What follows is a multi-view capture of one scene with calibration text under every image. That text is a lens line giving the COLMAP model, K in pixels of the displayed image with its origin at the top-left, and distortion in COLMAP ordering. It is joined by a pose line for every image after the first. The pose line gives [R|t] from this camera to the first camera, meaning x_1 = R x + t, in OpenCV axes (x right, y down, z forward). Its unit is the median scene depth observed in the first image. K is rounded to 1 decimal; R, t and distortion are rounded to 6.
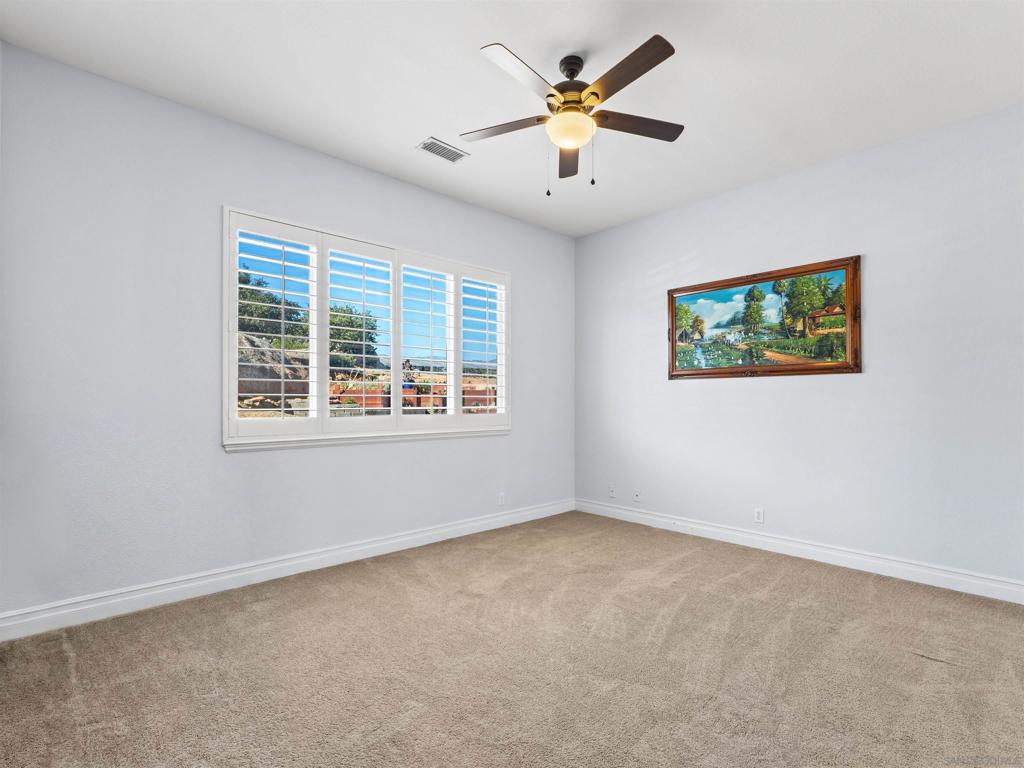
lens RADIAL K [[495.1, 0, 514.7], [0, 495.1, 399.5], [0, 0, 1]] dist [-0.000106, 0.000048]
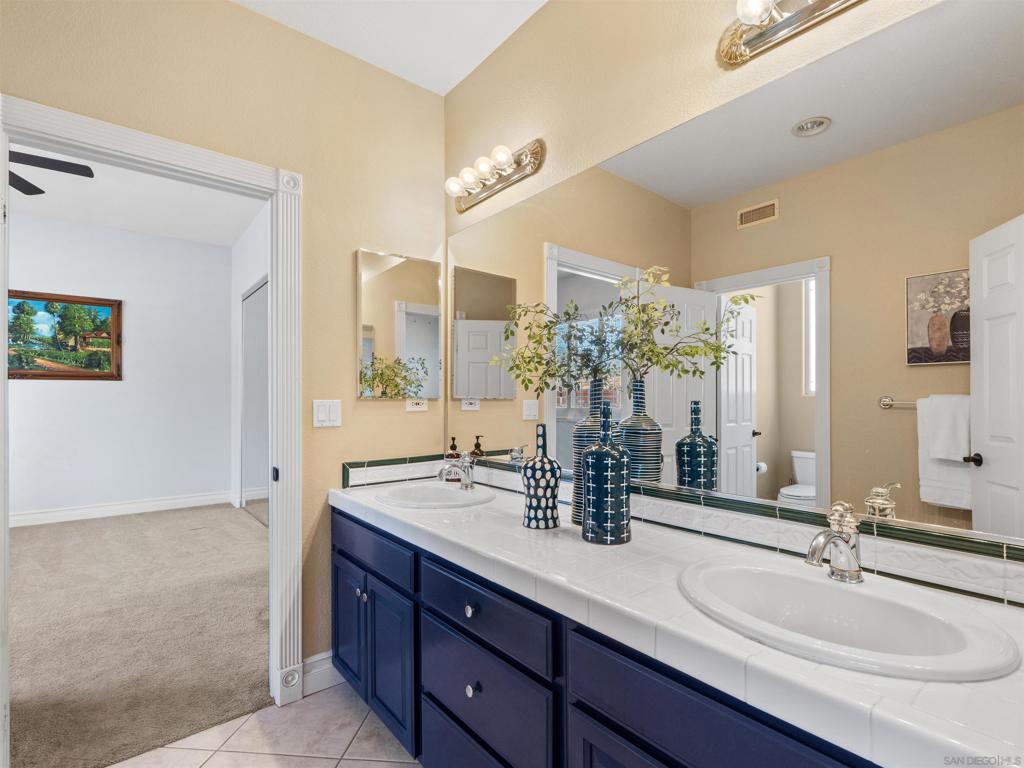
lens RADIAL K [[495.1, 0, 512.2], [0, 495.1, 391.6], [0, 0, 1]] dist [-0.000106, 0.000048]
pose [[0.072016, 0.014043, 0.997305, -0.632964], [0.000332, 0.999900, -0.014103, -0.000372], [-0.997403, 0.001346, 0.072004, -0.243257]]
